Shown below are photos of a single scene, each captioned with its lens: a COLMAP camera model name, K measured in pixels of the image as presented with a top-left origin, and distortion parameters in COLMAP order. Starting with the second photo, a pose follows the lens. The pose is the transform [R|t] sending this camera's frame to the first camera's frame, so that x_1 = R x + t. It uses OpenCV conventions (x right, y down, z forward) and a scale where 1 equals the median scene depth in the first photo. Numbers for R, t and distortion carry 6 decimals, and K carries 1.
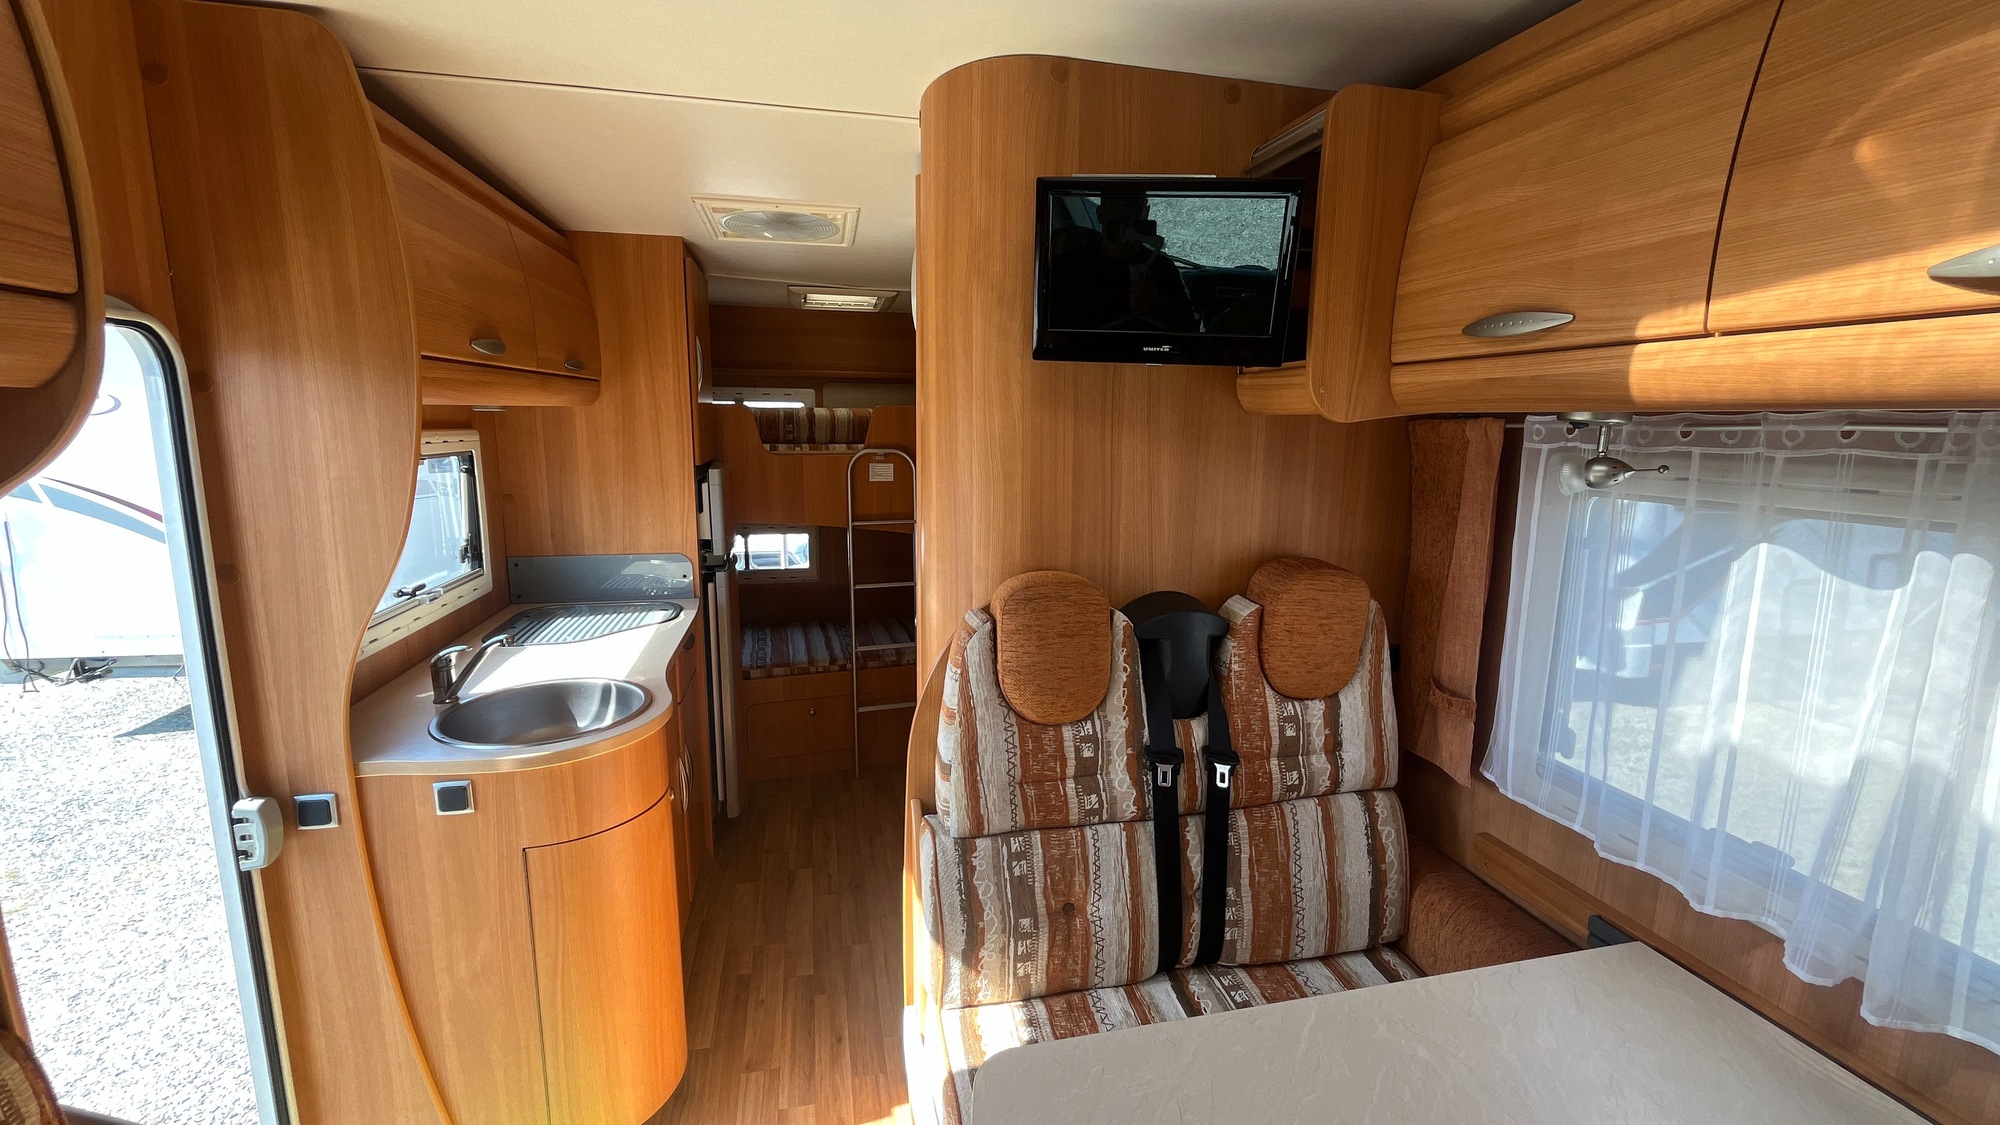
lens RADIAL K [[801.8, 0, 991.9], [0, 801.8, 557.8], [0, 0, 1]] dist [-0.000850, 0.000519]
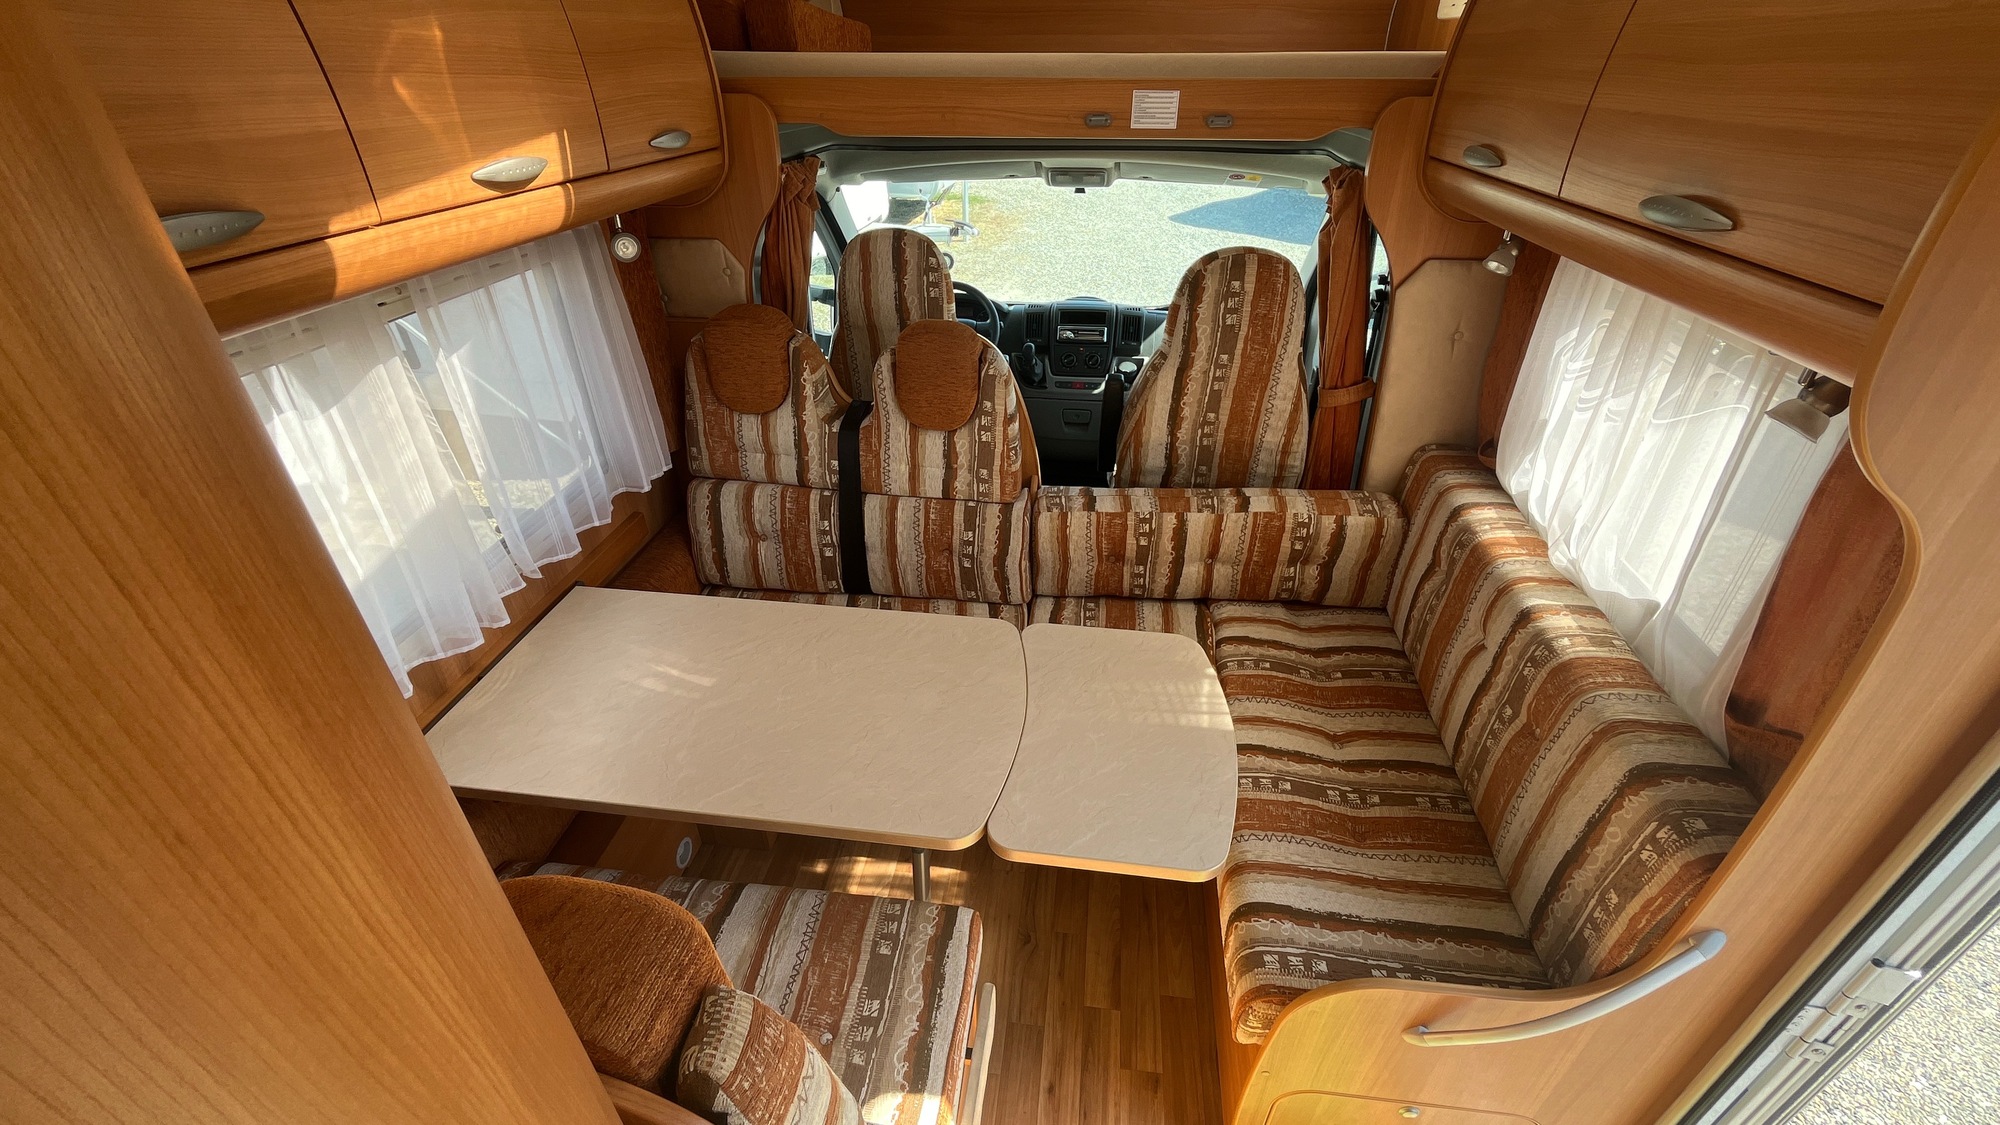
lens RADIAL K [[801.8, 0, 1003.7], [0, 801.8, 555.7], [0, 0, 1]] dist [-0.000850, 0.000519]
pose [[-0.942276, -0.171484, 0.287592, -0.105219], [0.059312, 0.759837, 0.647402, -0.154780], [-0.329542, 0.627089, -0.705805, 0.456607]]
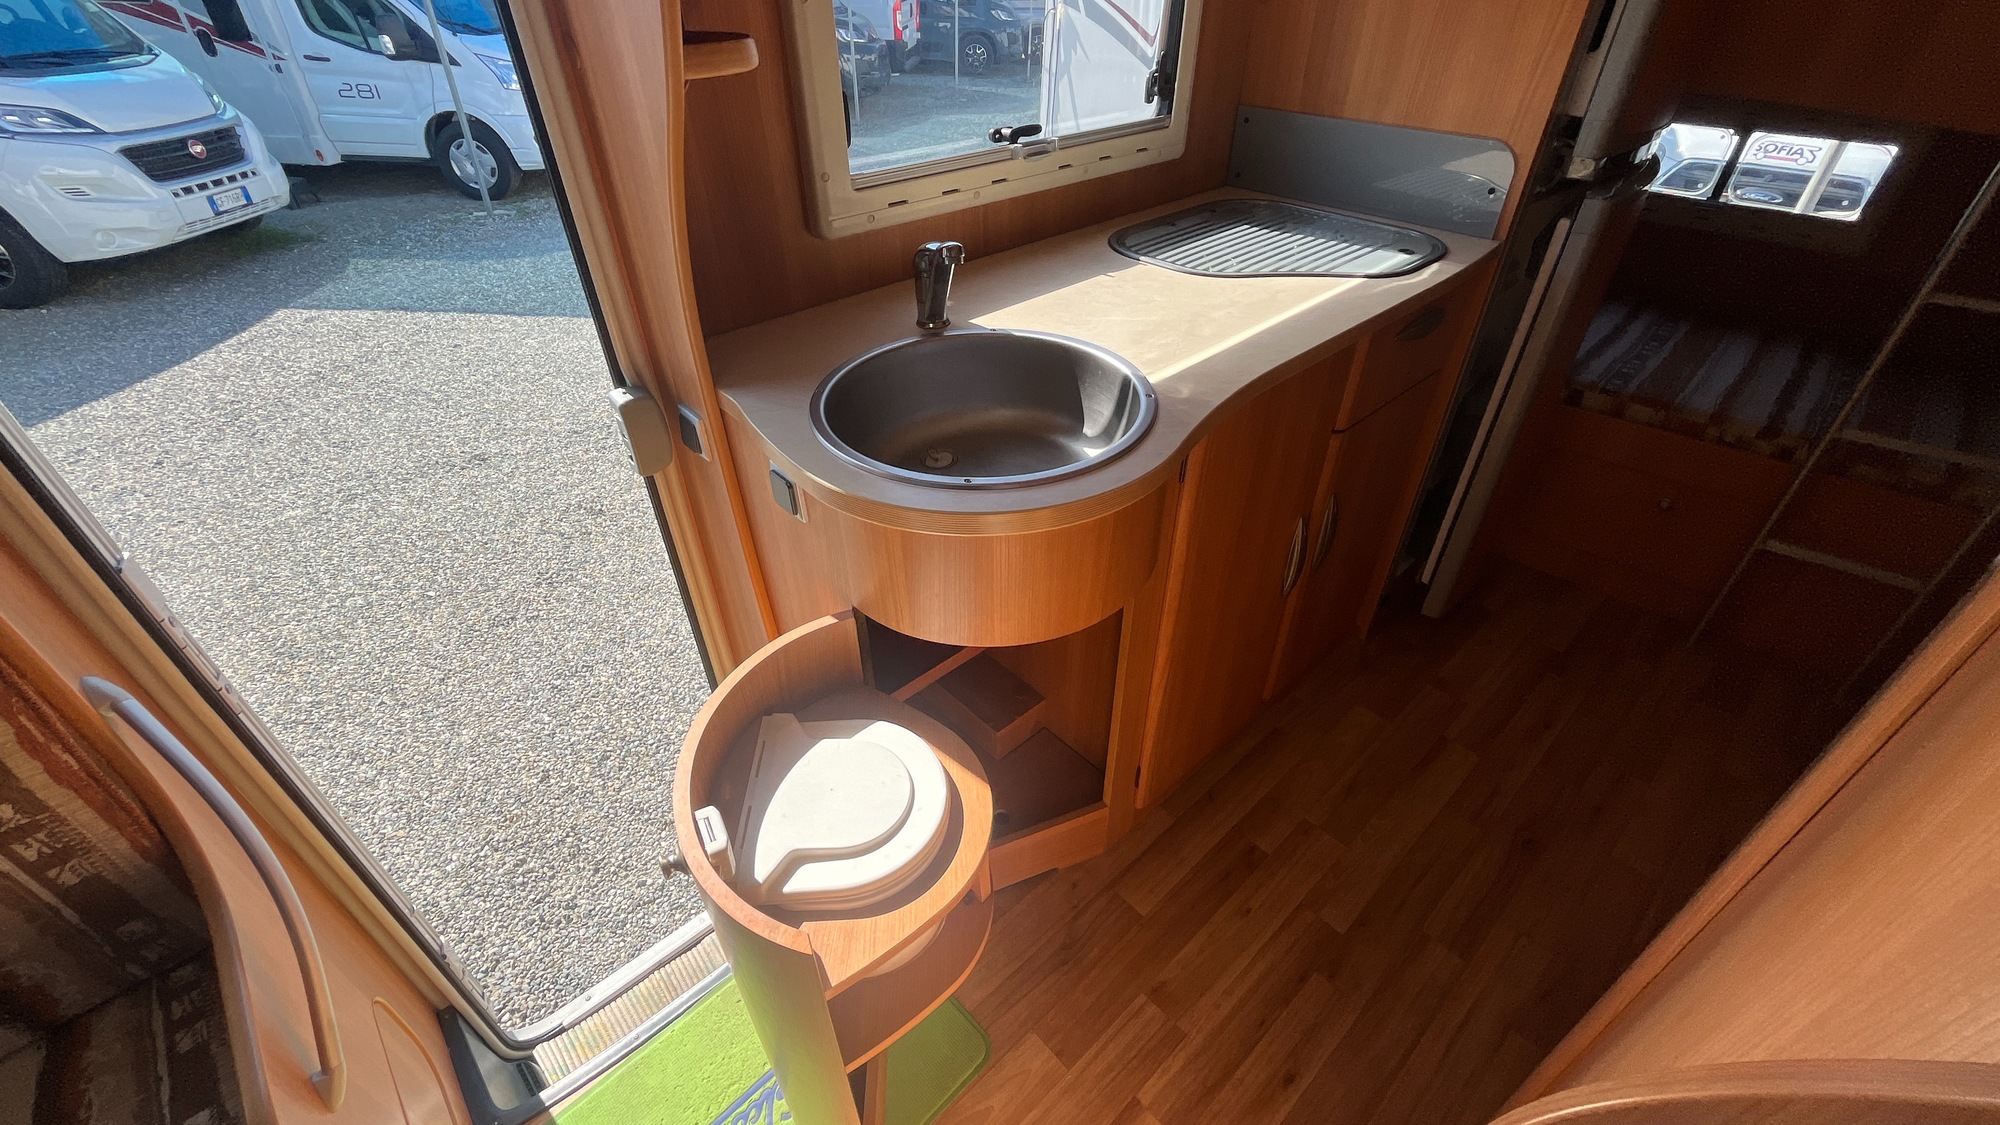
lens RADIAL K [[801.8, 0, 1001.9], [0, 801.8, 560.8], [0, 0, 1]] dist [-0.000850, 0.000519]
pose [[0.494185, 0.515675, -0.699901, -0.046712], [-0.129278, 0.839718, 0.527410, -0.006305], [0.859691, -0.170156, 0.481641, 0.356149]]
